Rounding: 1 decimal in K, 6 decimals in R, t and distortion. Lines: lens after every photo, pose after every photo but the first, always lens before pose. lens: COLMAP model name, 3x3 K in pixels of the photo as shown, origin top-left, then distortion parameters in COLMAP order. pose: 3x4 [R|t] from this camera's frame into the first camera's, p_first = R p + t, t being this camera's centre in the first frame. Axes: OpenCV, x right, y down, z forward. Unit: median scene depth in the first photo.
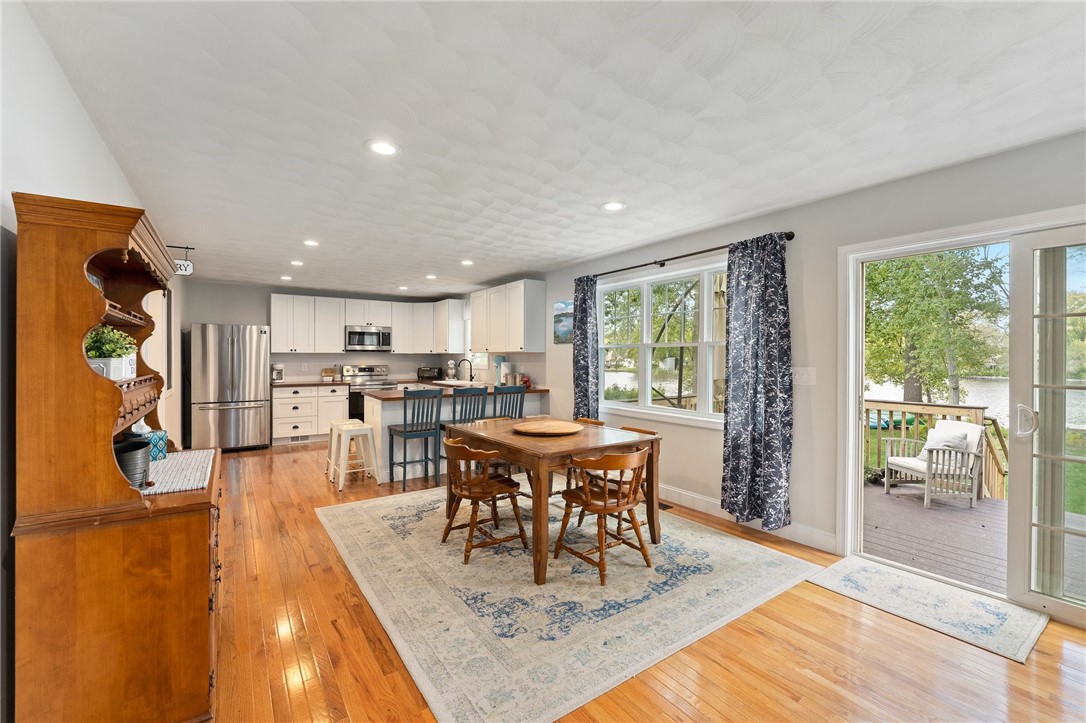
lens RADIAL K [[452.4, 0, 543.0], [0, 452.4, 361.5], [0, 0, 1]] dist [-0.000845, 0.000131]
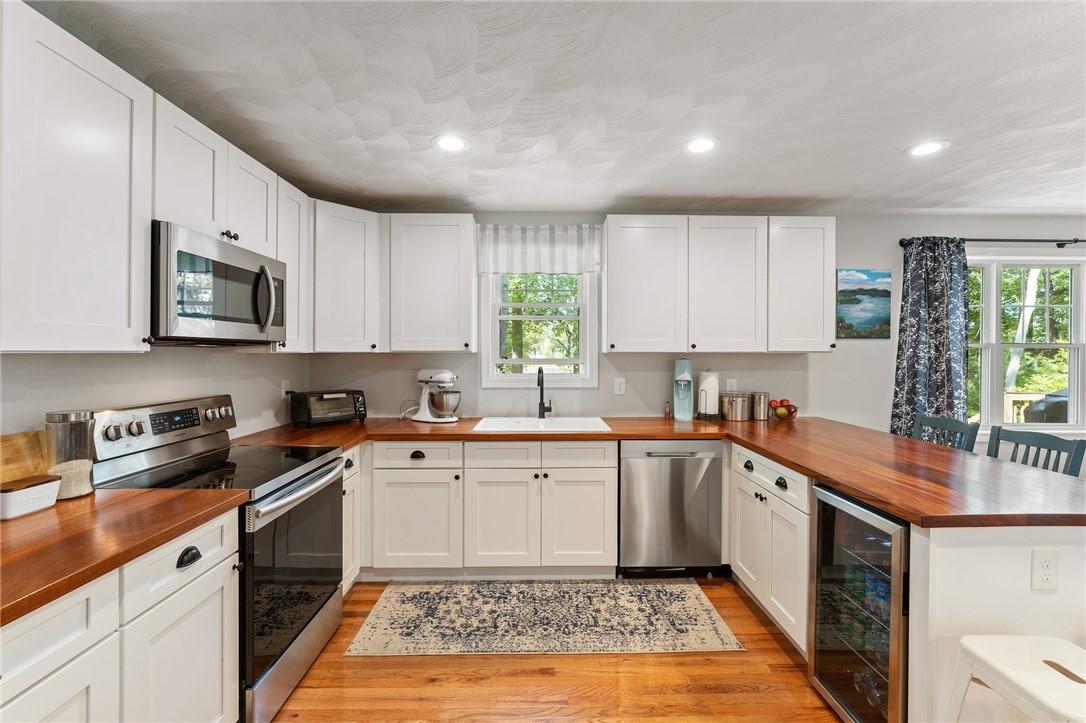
lens RADIAL K [[452.4, 0, 543.0], [0, 452.4, 361.5], [0, 0, 1]] dist [-0.000845, 0.000131]
pose [[0.552175, -0.010109, 0.833667, -0.564341], [0.011409, 0.999924, 0.004569, -0.013187], [-0.833650, 0.006988, 0.552249, 0.818762]]
